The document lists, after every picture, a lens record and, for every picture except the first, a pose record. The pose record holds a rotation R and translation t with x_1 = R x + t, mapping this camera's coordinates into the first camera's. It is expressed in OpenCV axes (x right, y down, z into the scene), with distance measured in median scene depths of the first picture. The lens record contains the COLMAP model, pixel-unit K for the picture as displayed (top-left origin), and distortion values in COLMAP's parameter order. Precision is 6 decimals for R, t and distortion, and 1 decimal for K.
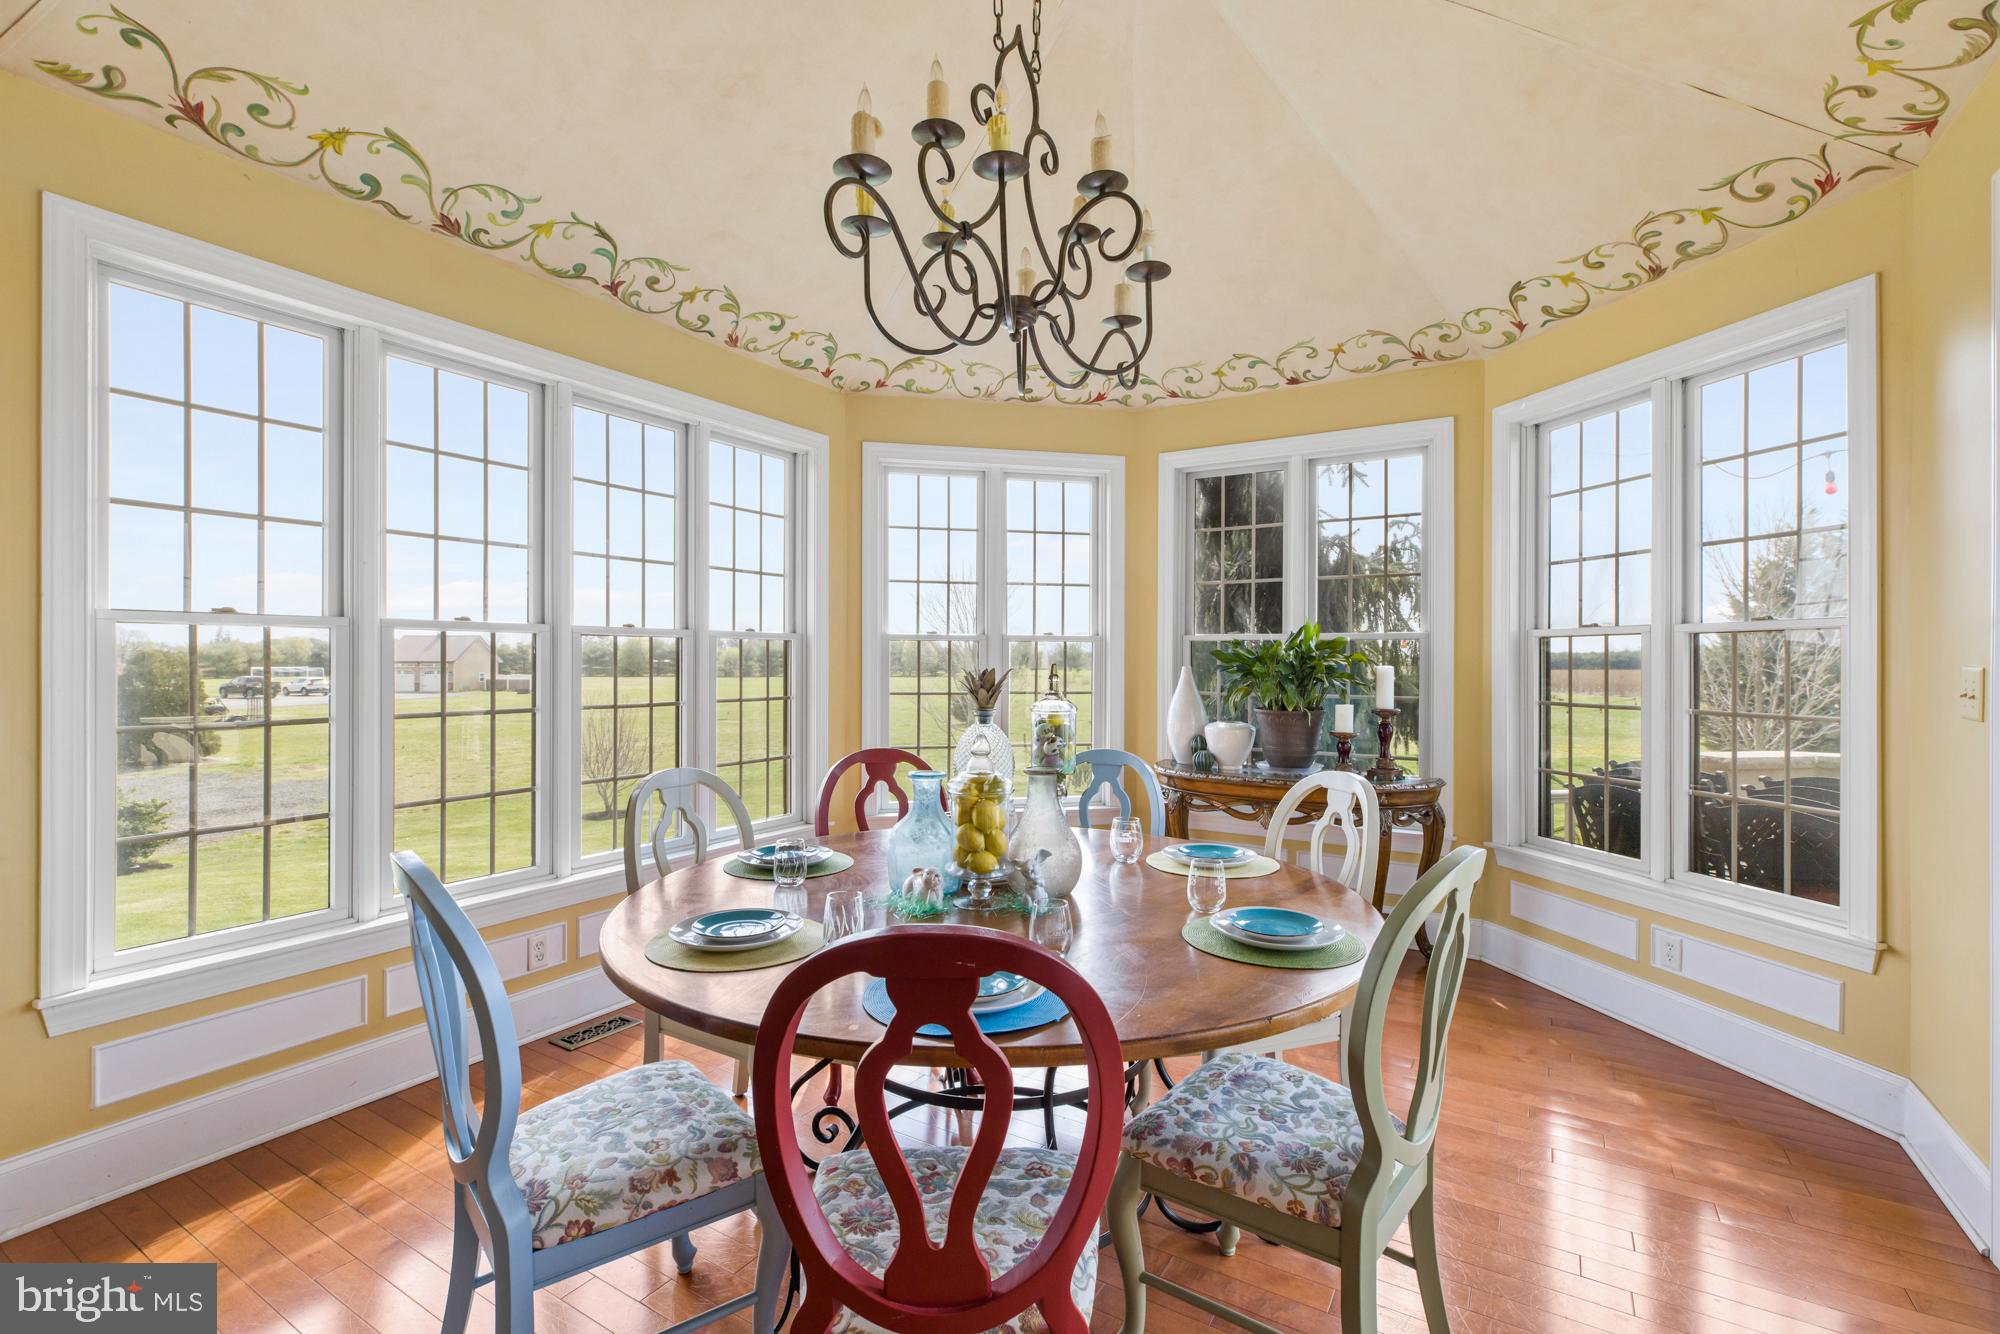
lens RADIAL K [[903.3, 0, 991.5], [0, 903.3, 656.0], [0, 0, 1]] dist [0.006862, 0.000096]
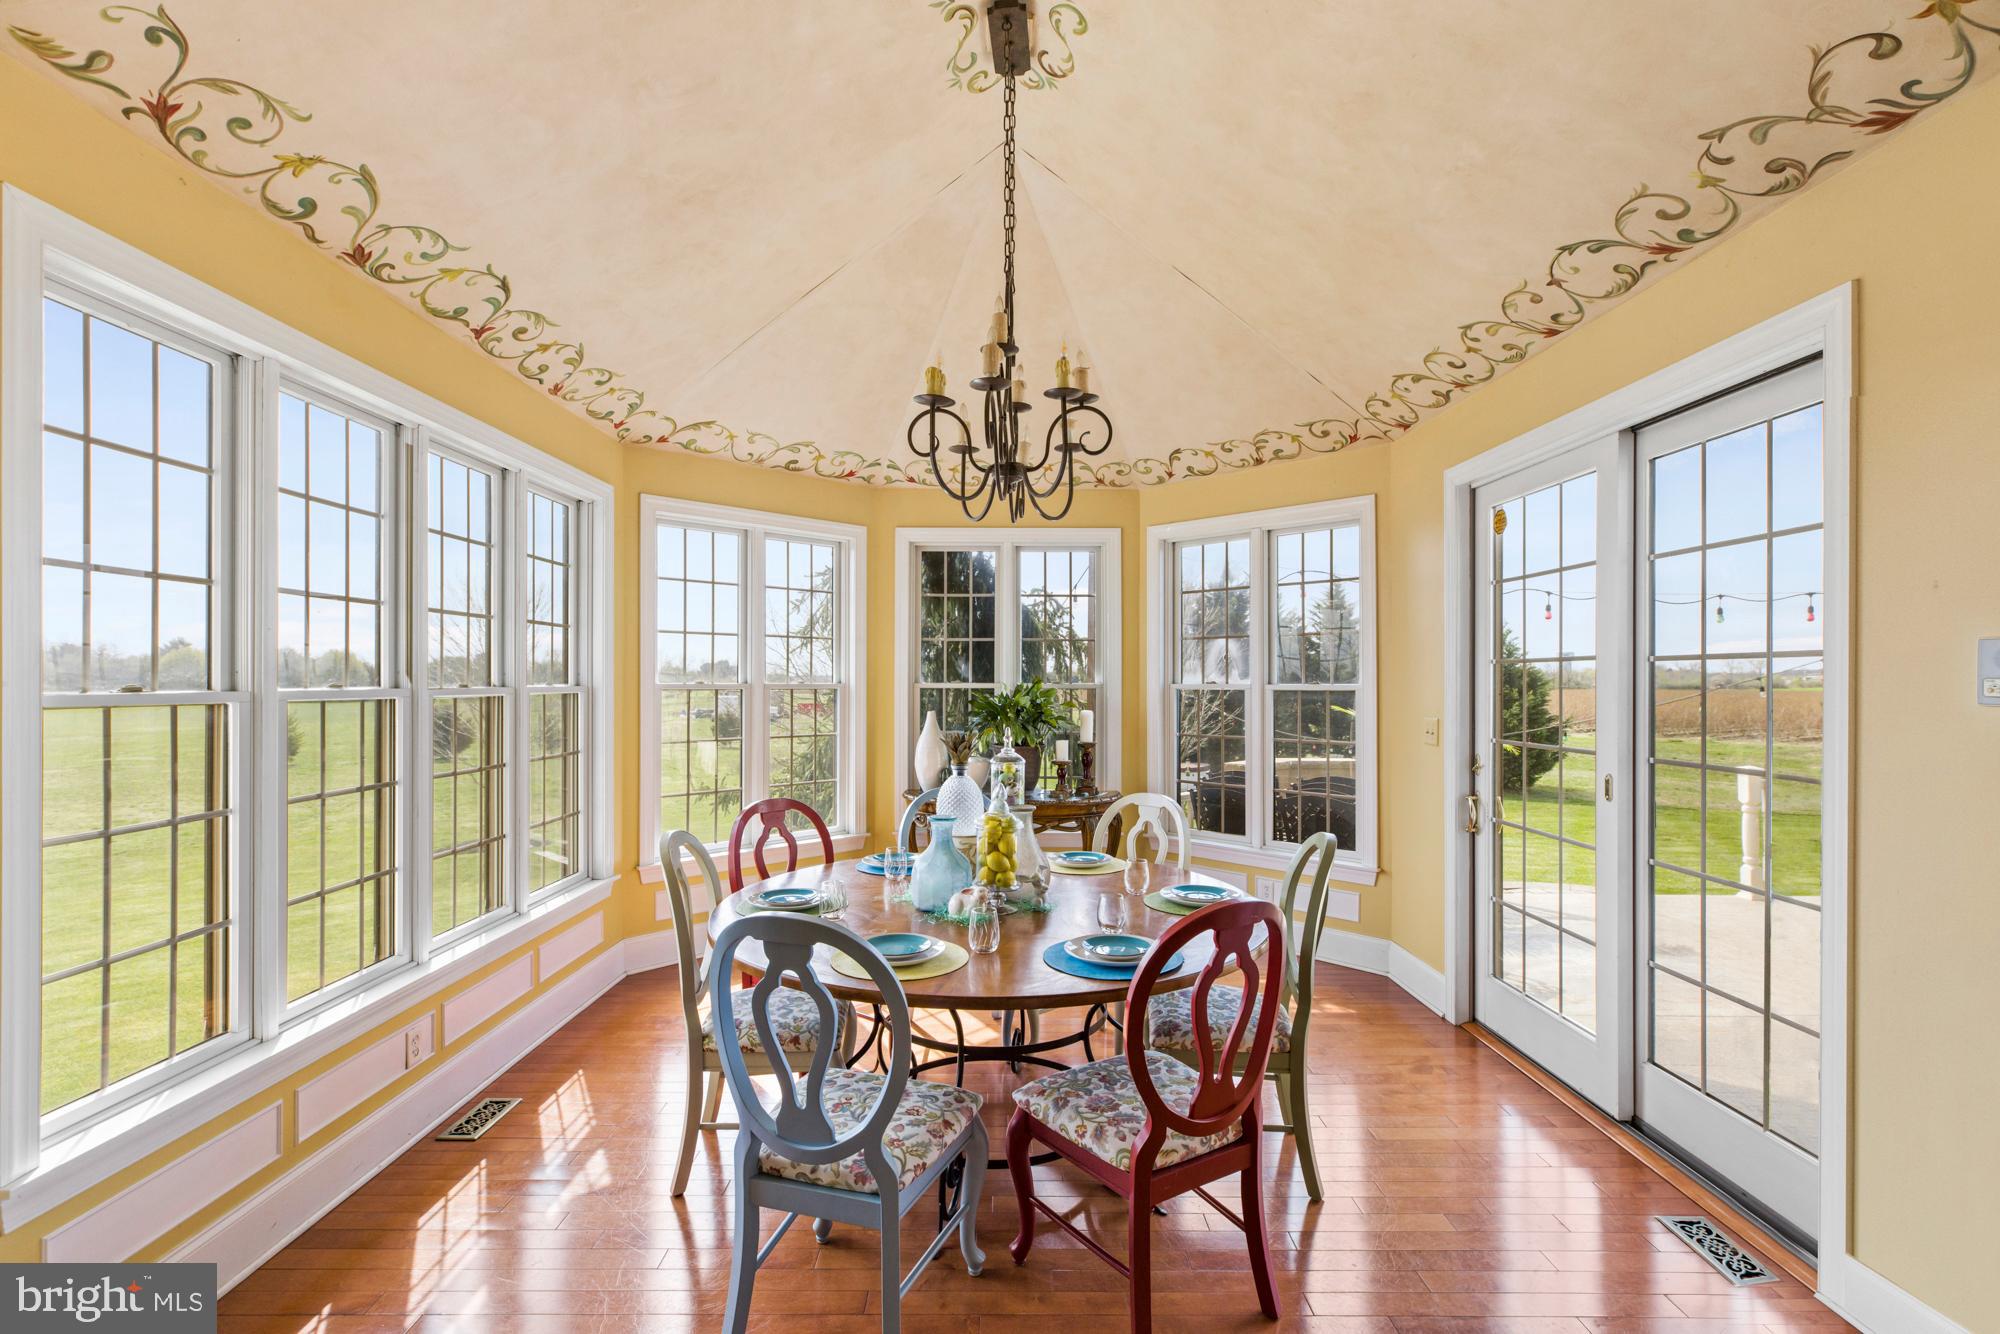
lens RADIAL K [[903.3, 0, 1011.1], [0, 903.3, 673.4], [0, 0, 1]] dist [0.006862, 0.000096]
pose [[0.846533, 0.003037, 0.532328, -0.458056], [-0.002067, 0.999995, -0.002417, -0.049285], [-0.532332, 0.000946, 0.846535, -0.098817]]
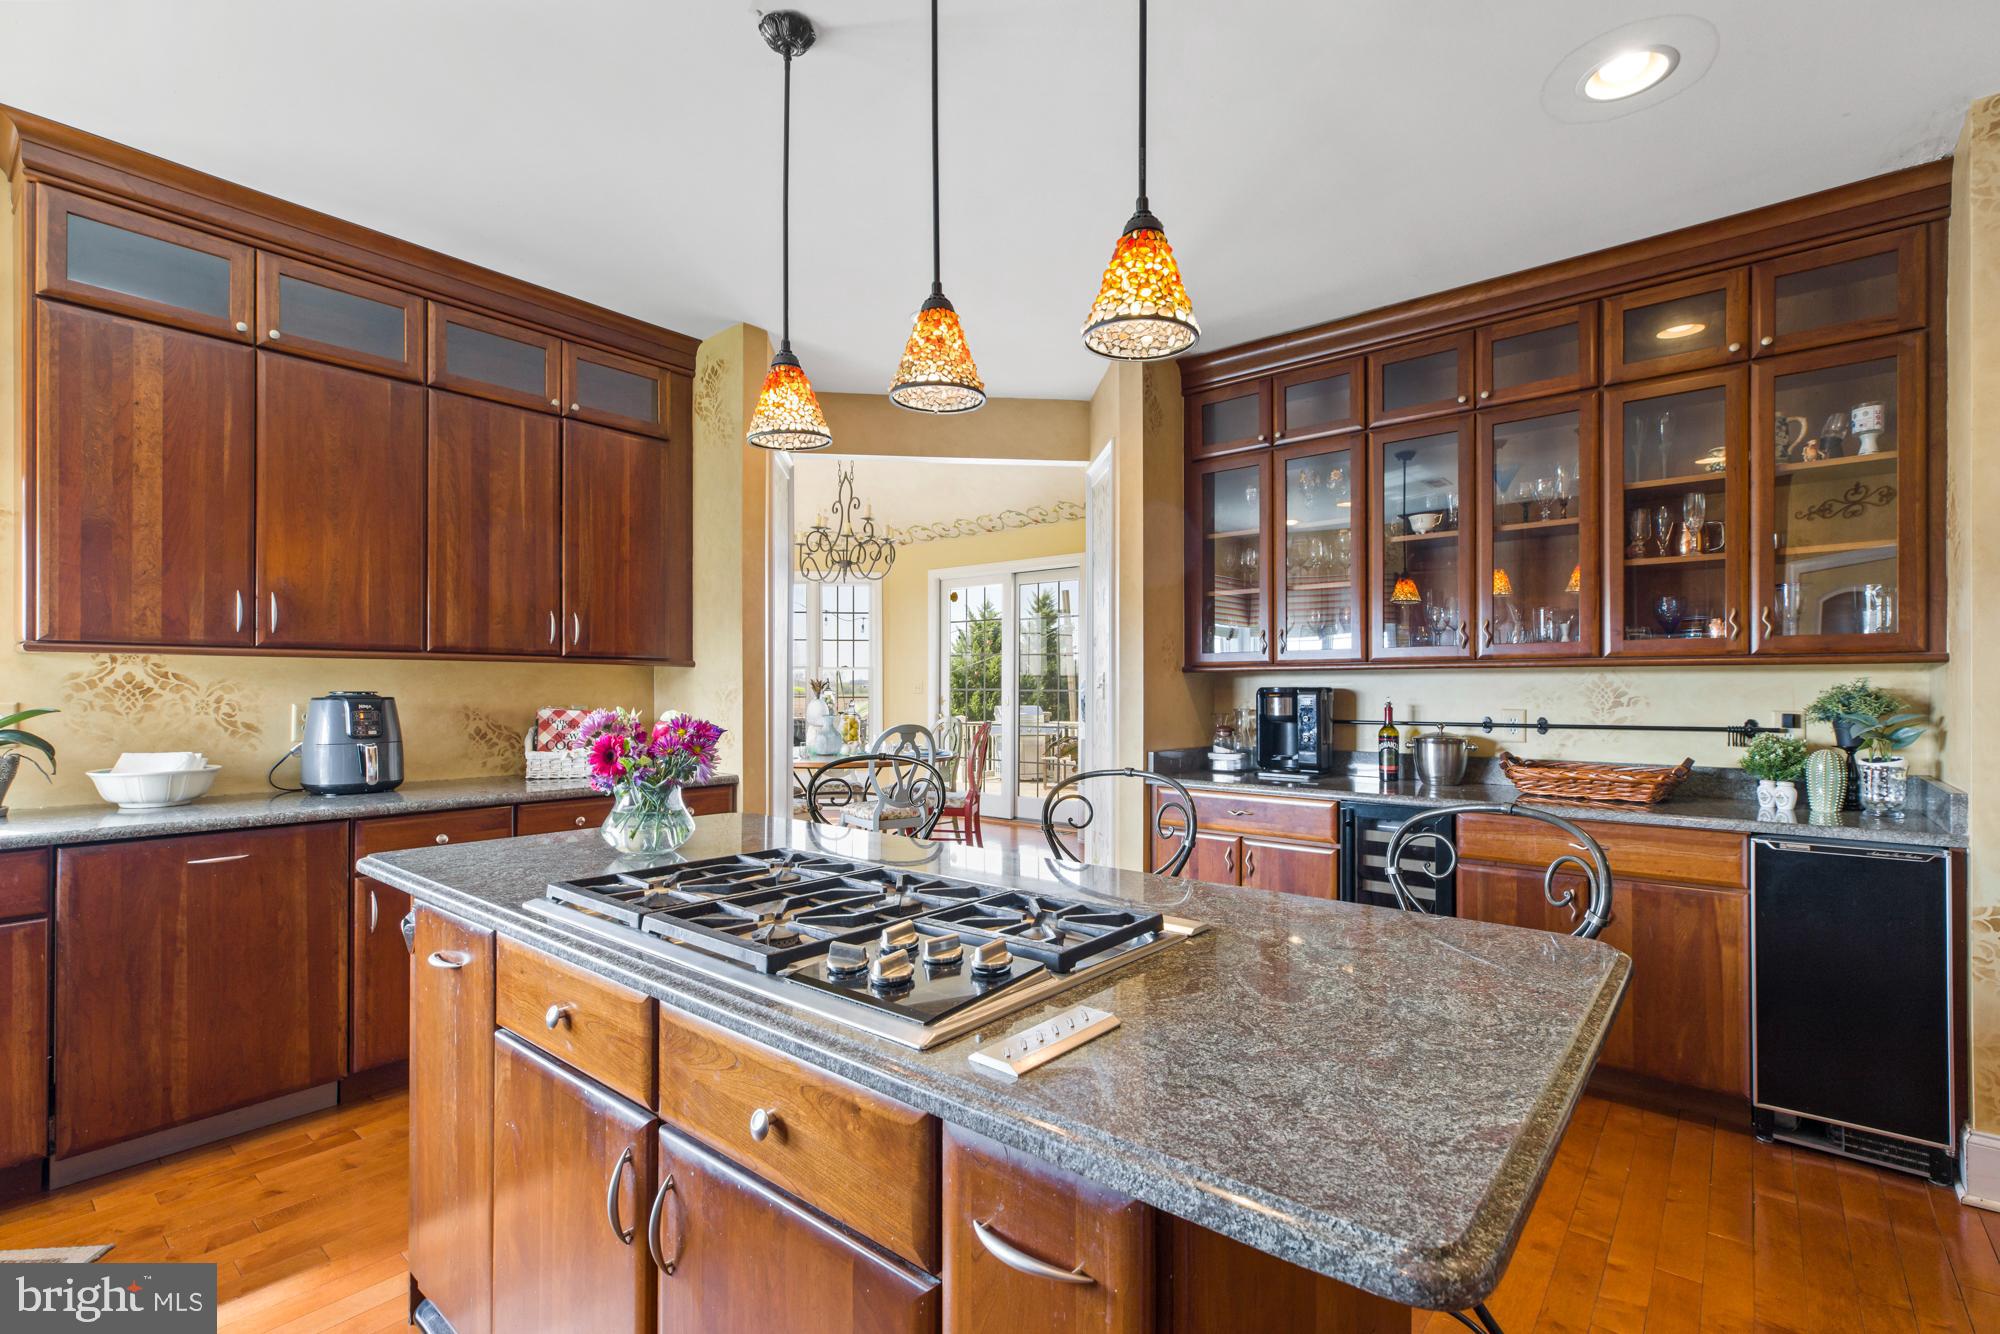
lens RADIAL K [[903.3, 0, 975.3], [0, 903.3, 687.9], [0, 0, 1]] dist [0.006862, 0.000096]
pose [[0.148365, 0.002166, 0.988930, -1.970809], [-0.006984, 0.999975, -0.001143, 0.031731], [-0.988908, -0.006737, 0.148376, 0.060820]]
